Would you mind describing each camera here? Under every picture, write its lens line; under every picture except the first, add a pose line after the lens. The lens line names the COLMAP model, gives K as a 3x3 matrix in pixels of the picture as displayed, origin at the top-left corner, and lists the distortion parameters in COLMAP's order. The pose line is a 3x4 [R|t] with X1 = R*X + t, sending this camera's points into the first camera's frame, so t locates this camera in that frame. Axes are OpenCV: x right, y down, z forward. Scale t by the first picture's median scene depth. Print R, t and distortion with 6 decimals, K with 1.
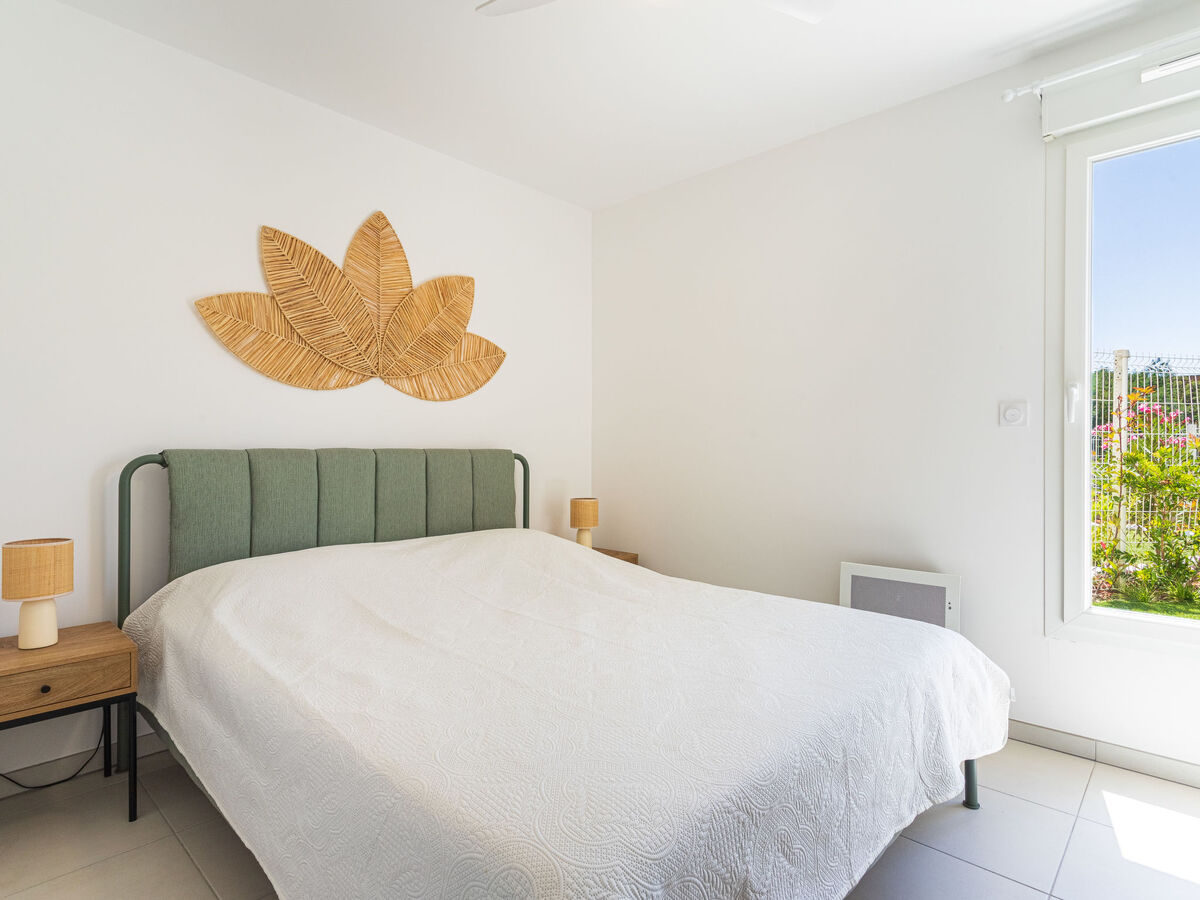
lens RADIAL K [[644.1, 0, 604.1], [0, 644.1, 451.6], [0, 0, 1]] dist [0.002818, 0.001053]
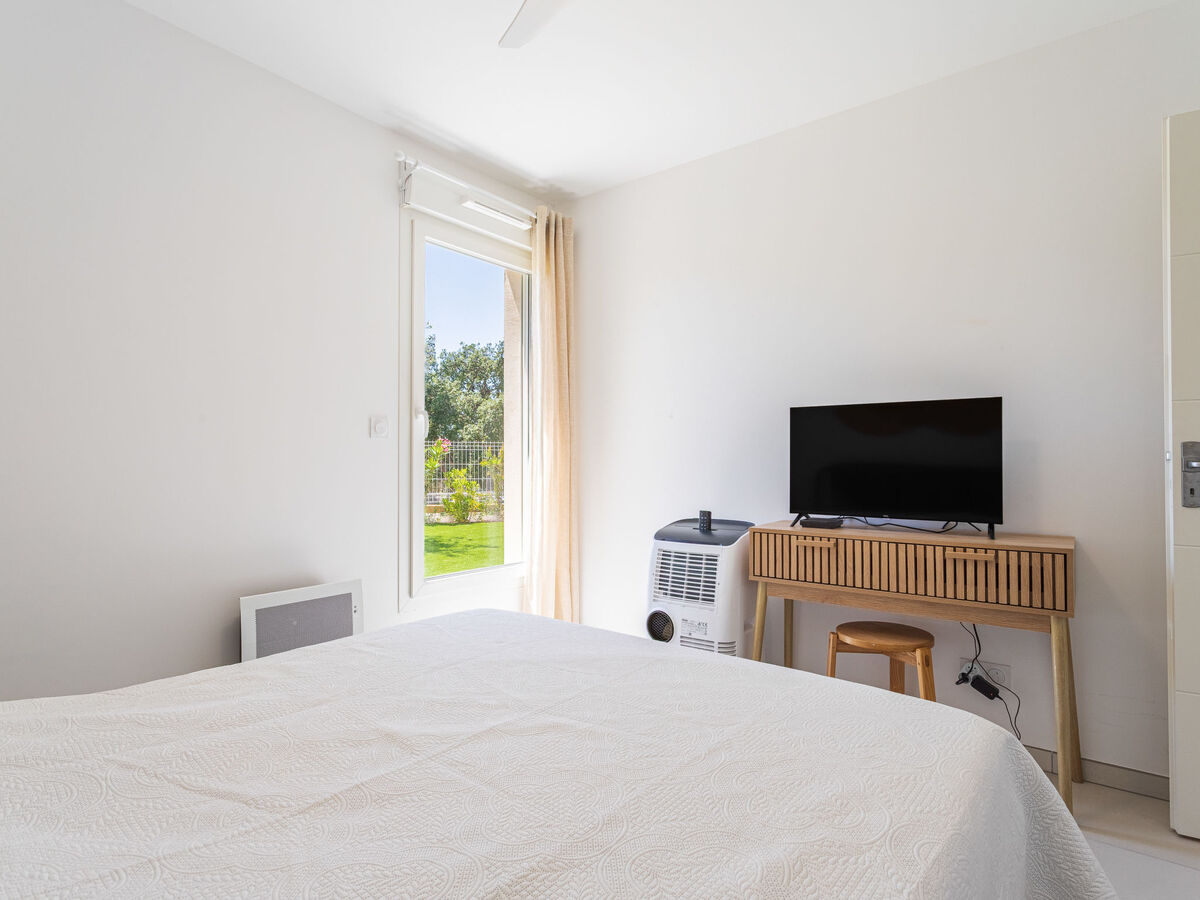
lens RADIAL K [[644.1, 0, 604.1], [0, 644.1, 451.6], [0, 0, 1]] dist [0.002818, 0.001053]
pose [[-0.101788, 0.012836, 0.994723, -0.550135], [-0.000768, 0.999915, -0.012982, -0.000790], [-0.994806, -0.002085, -0.101770, 0.726811]]
